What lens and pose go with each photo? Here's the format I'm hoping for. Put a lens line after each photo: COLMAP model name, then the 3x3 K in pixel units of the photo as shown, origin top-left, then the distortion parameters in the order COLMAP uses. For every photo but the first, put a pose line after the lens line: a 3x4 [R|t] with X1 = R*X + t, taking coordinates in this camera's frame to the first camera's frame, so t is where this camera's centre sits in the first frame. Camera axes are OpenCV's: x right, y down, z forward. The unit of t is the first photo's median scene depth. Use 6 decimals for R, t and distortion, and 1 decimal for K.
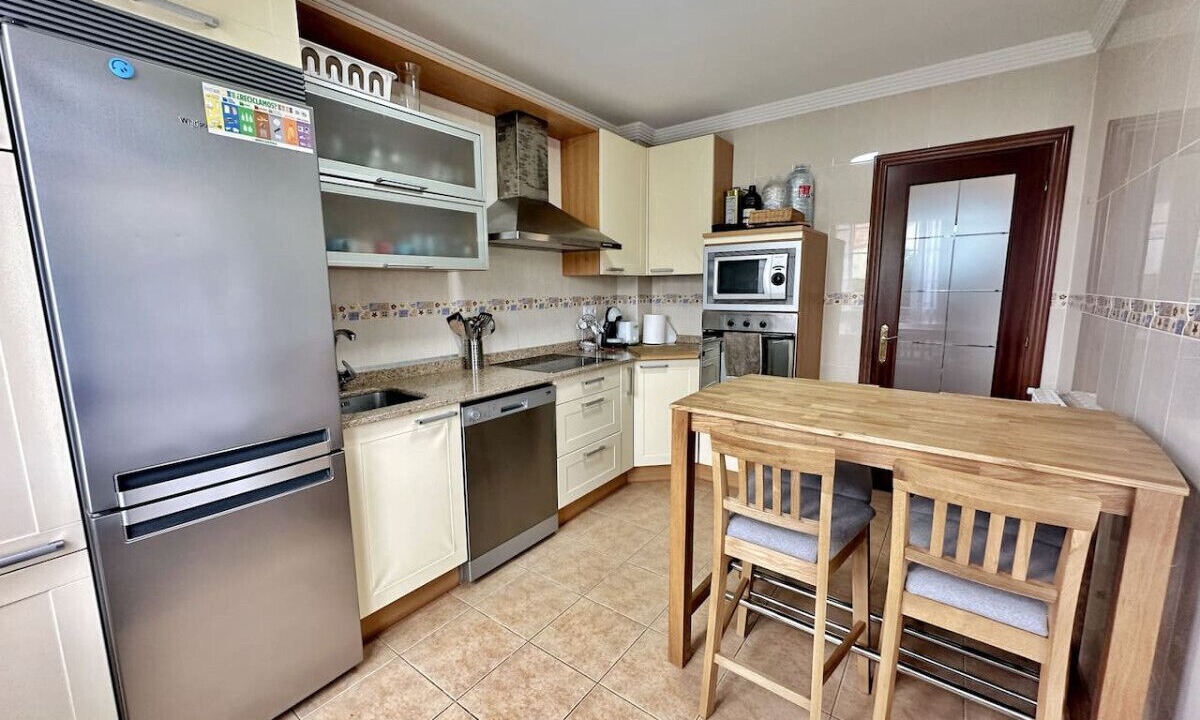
lens RADIAL K [[479.6, 0, 600.0], [0, 479.6, 360.0], [0, 0, 1]] dist [-0.000688, 0.000018]
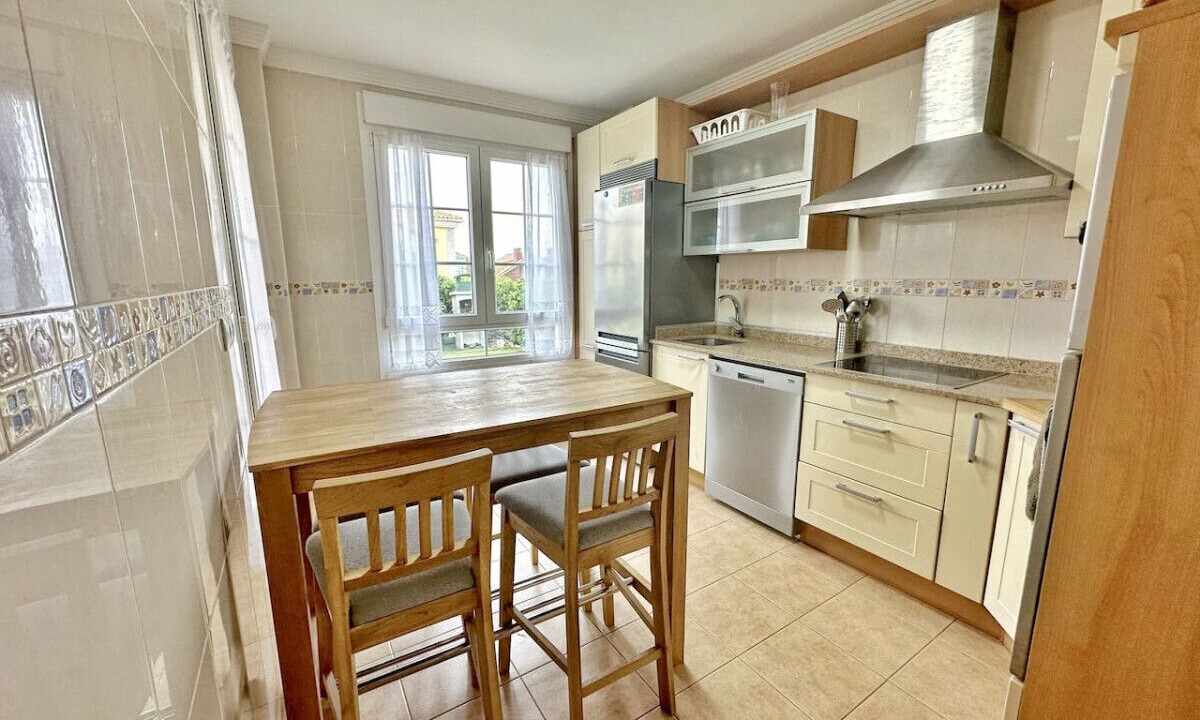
lens RADIAL K [[479.6, 0, 600.0], [0, 479.6, 360.0], [0, 0, 1]] dist [-0.000688, 0.000018]
pose [[-0.348560, 0.189060, -0.918021, 0.784804], [-0.117058, 0.962996, 0.242767, -0.142174], [0.929948, 0.192080, -0.313531, 0.859772]]
